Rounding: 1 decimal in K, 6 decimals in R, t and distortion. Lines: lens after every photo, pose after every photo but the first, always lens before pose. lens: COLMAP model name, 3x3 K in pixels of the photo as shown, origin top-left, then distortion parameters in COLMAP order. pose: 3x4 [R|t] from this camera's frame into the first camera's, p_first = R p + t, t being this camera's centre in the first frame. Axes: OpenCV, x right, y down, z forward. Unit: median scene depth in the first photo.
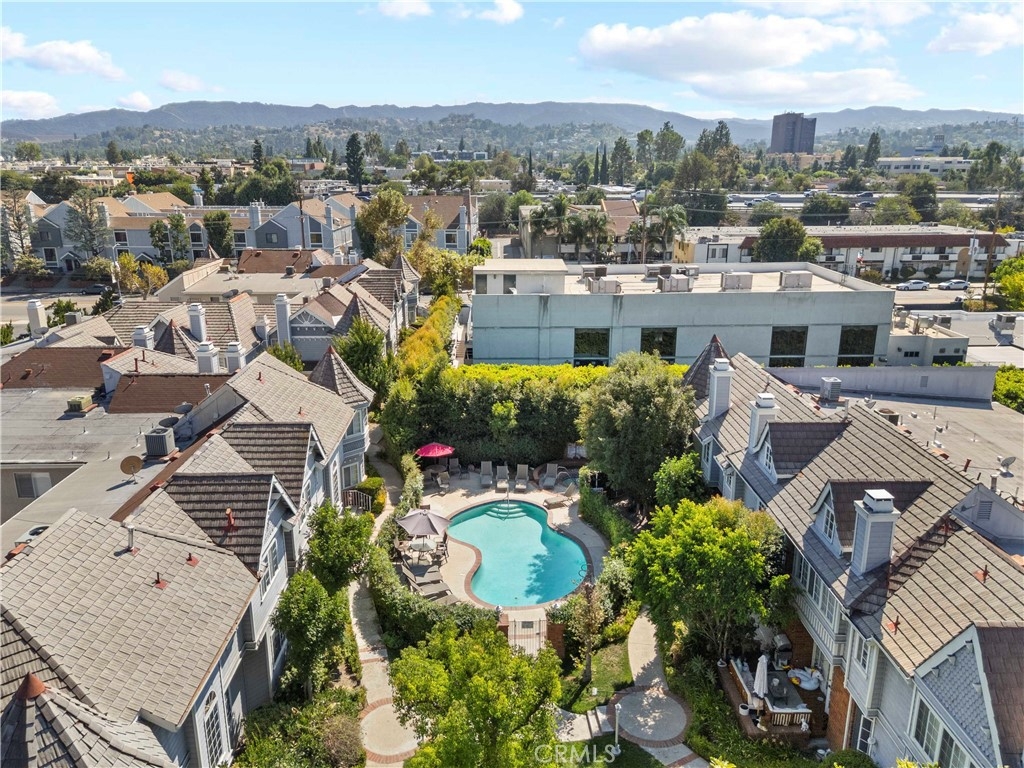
lens RADIAL K [[755.6, 0, 507.3], [0, 755.6, 382.4], [0, 0, 1]] dist [0.082827, -0.082965]
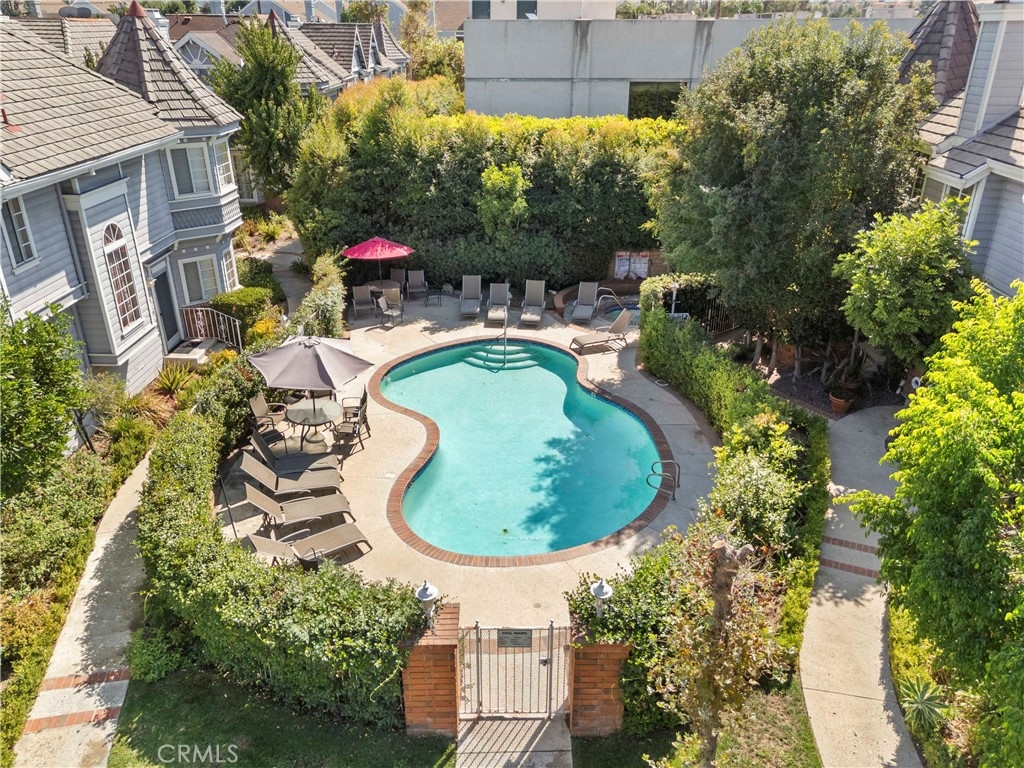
lens RADIAL K [[755.6, 0, 507.3], [0, 755.6, 382.4], [0, 0, 1]] dist [0.082827, -0.082965]
pose [[0.999141, 0.021744, -0.035282, 0.022425], [-0.016145, 0.988270, 0.151860, 0.105917], [0.038171, -0.151160, 0.987772, 0.468181]]
